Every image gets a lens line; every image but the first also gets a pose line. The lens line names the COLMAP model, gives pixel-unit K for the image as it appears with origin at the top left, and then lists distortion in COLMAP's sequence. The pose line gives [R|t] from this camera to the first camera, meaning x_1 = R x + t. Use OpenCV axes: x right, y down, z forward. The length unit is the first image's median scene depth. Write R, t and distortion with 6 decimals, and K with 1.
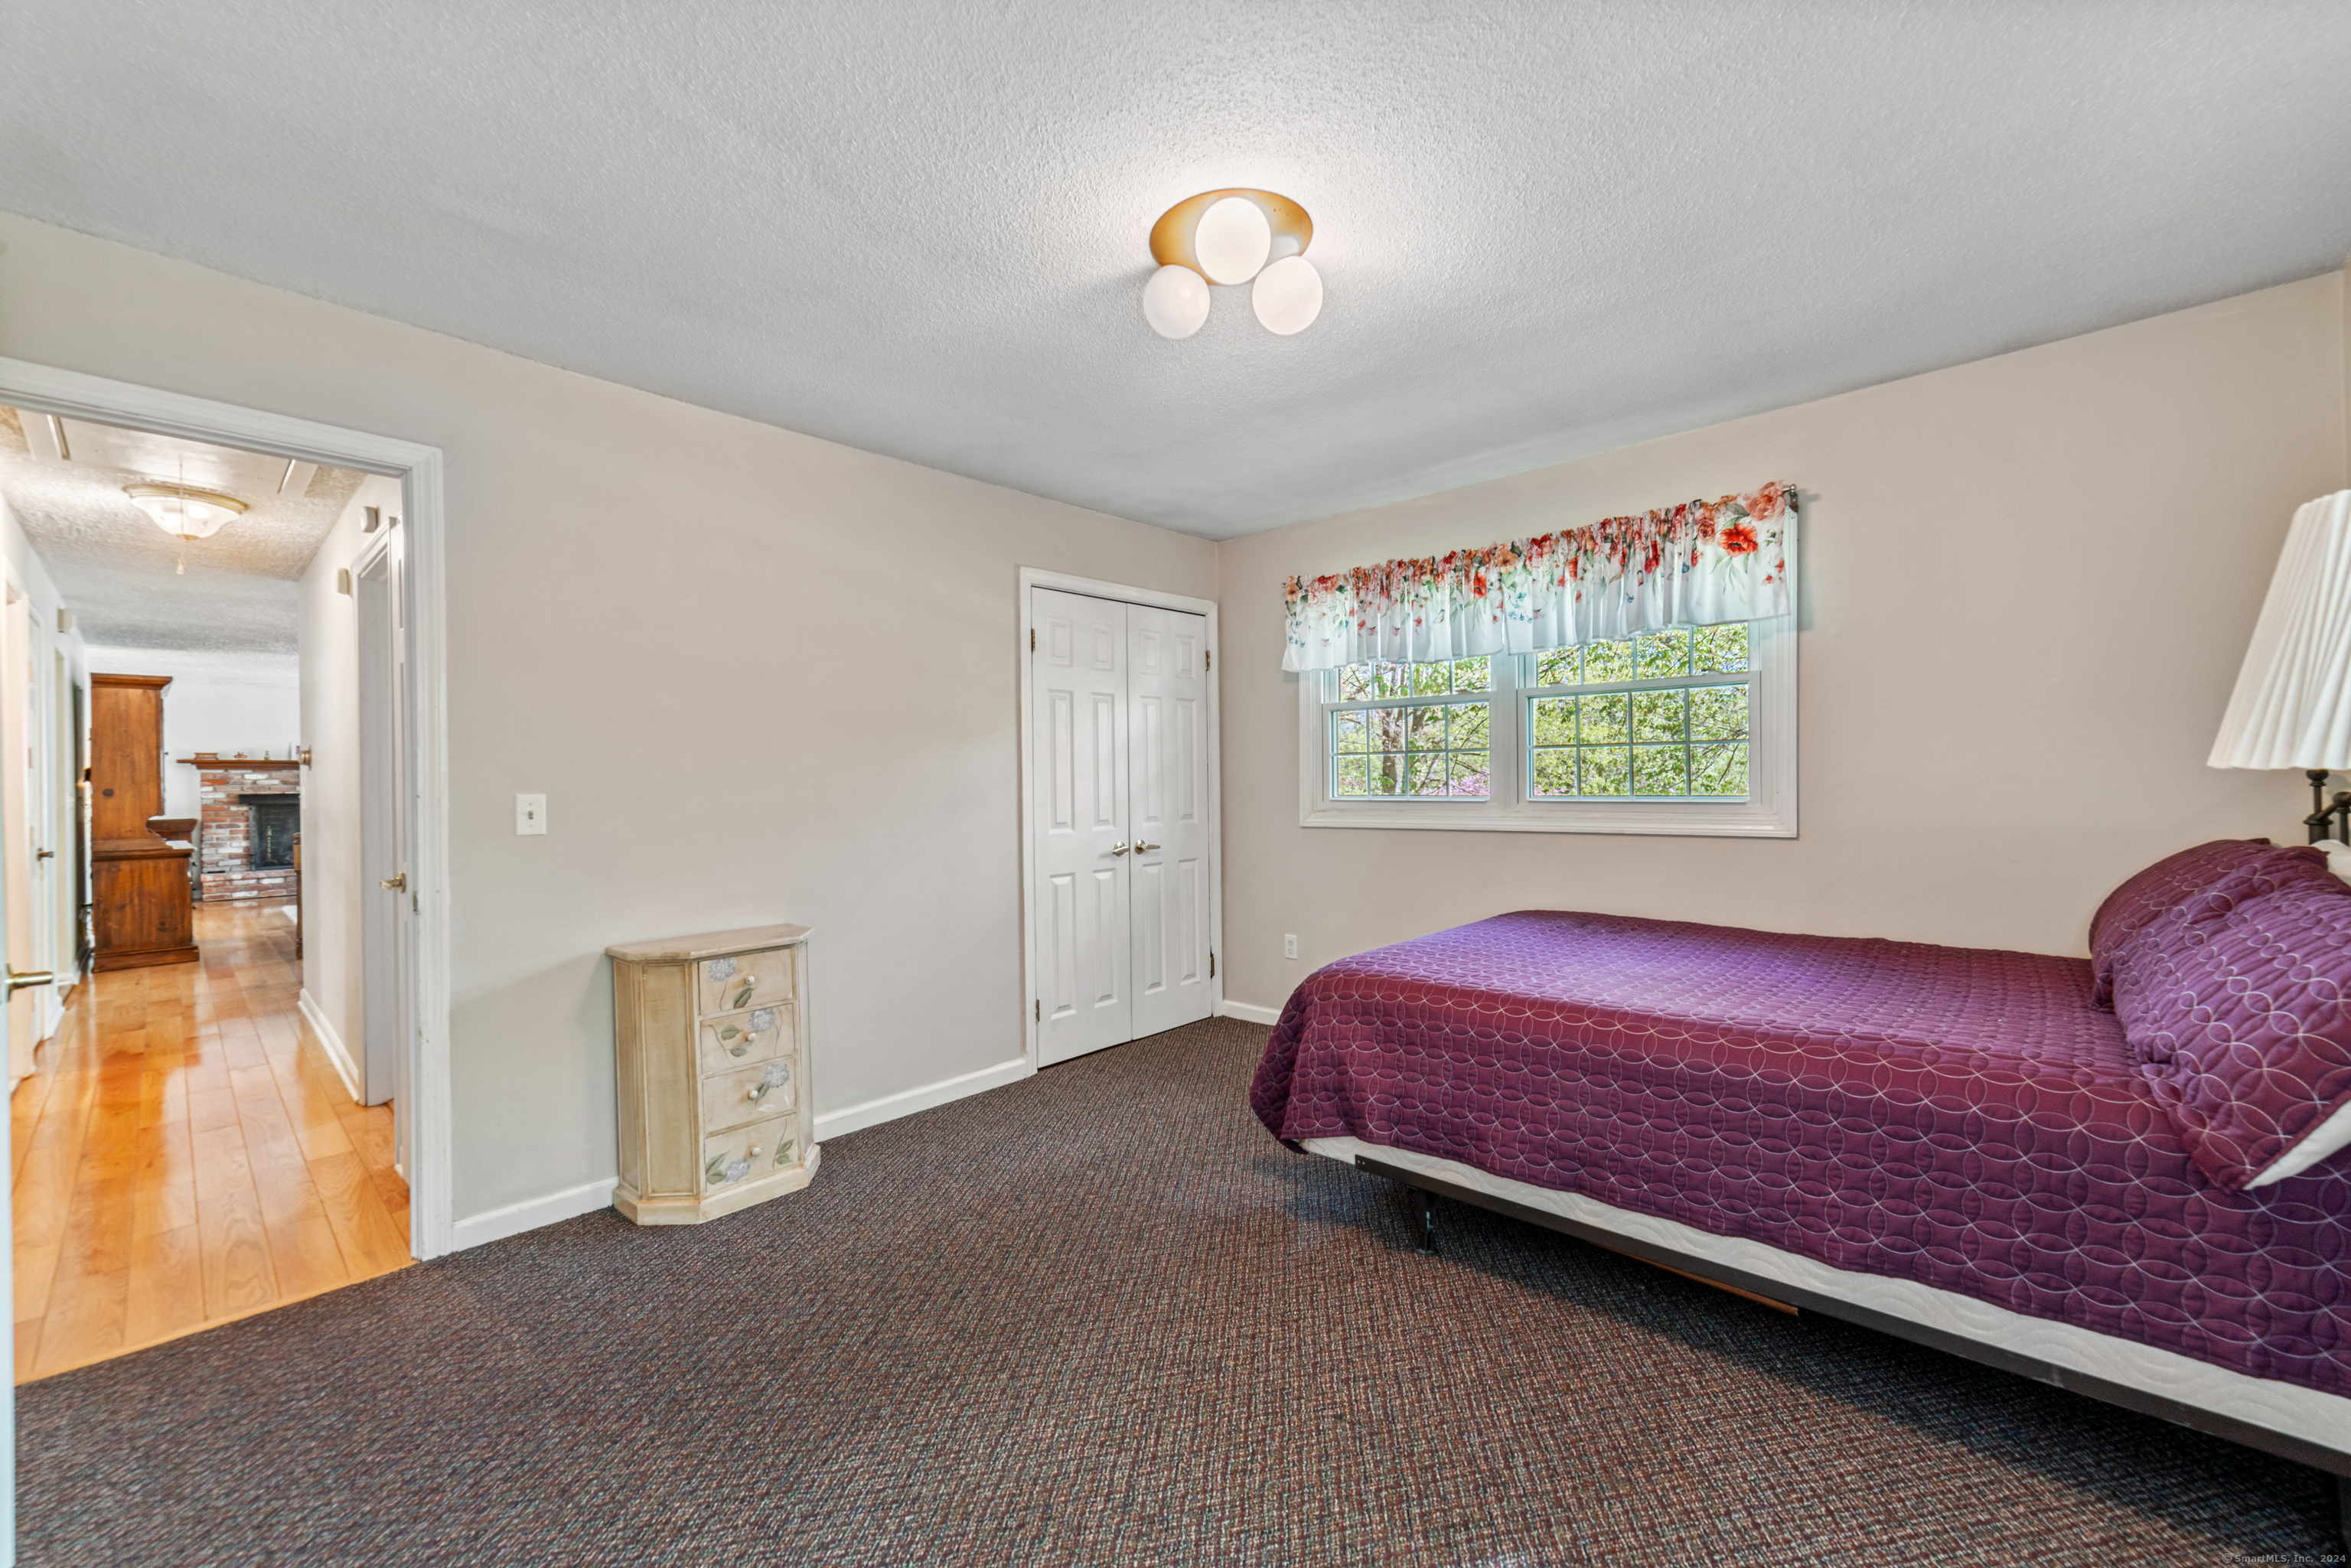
lens RADIAL K [[926.0, 0, 1168.6], [0, 926.0, 774.0], [0, 0, 1]] dist [0.001266, 0.000346]
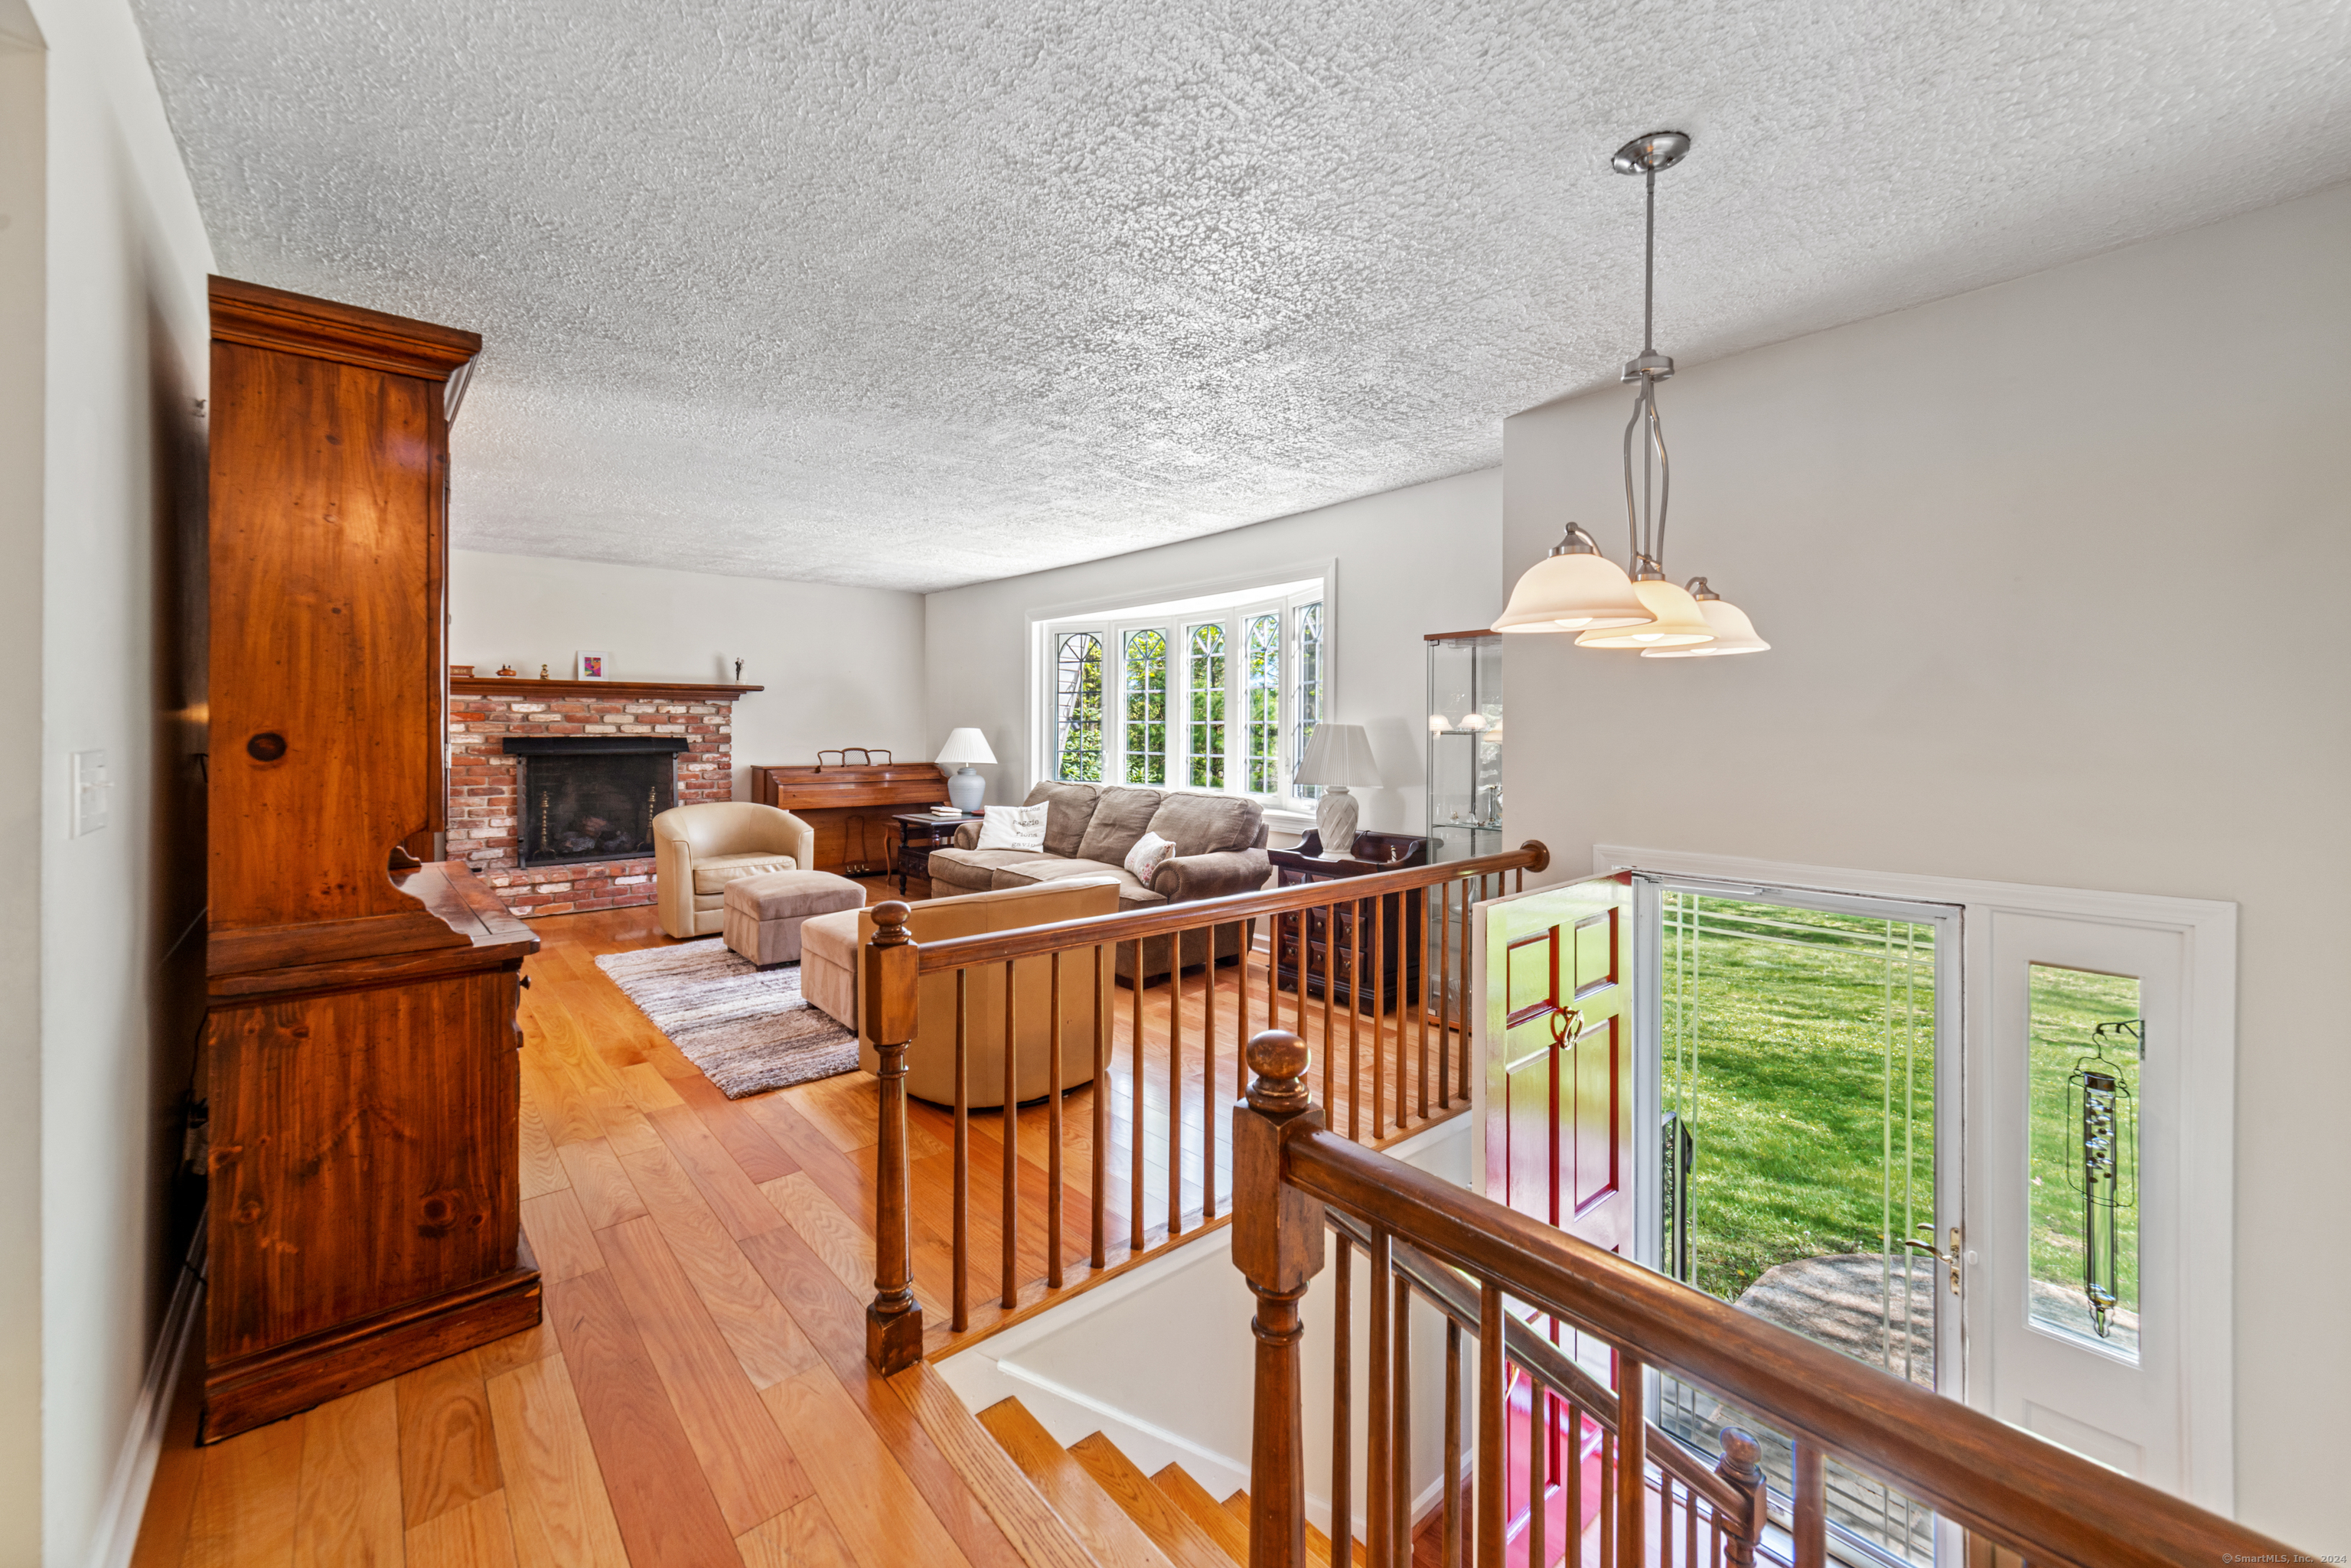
lens RADIAL K [[946.8, 0, 1171.9], [0, 946.8, 714.6], [0, 0, 1]] dist [0.001302, 0.000152]
pose [[0.992715, 0.010366, -0.120038, -0.514567], [-0.011195, 0.999918, -0.006238, 0.006468], [0.119963, 0.007536, 0.992750, 0.459187]]
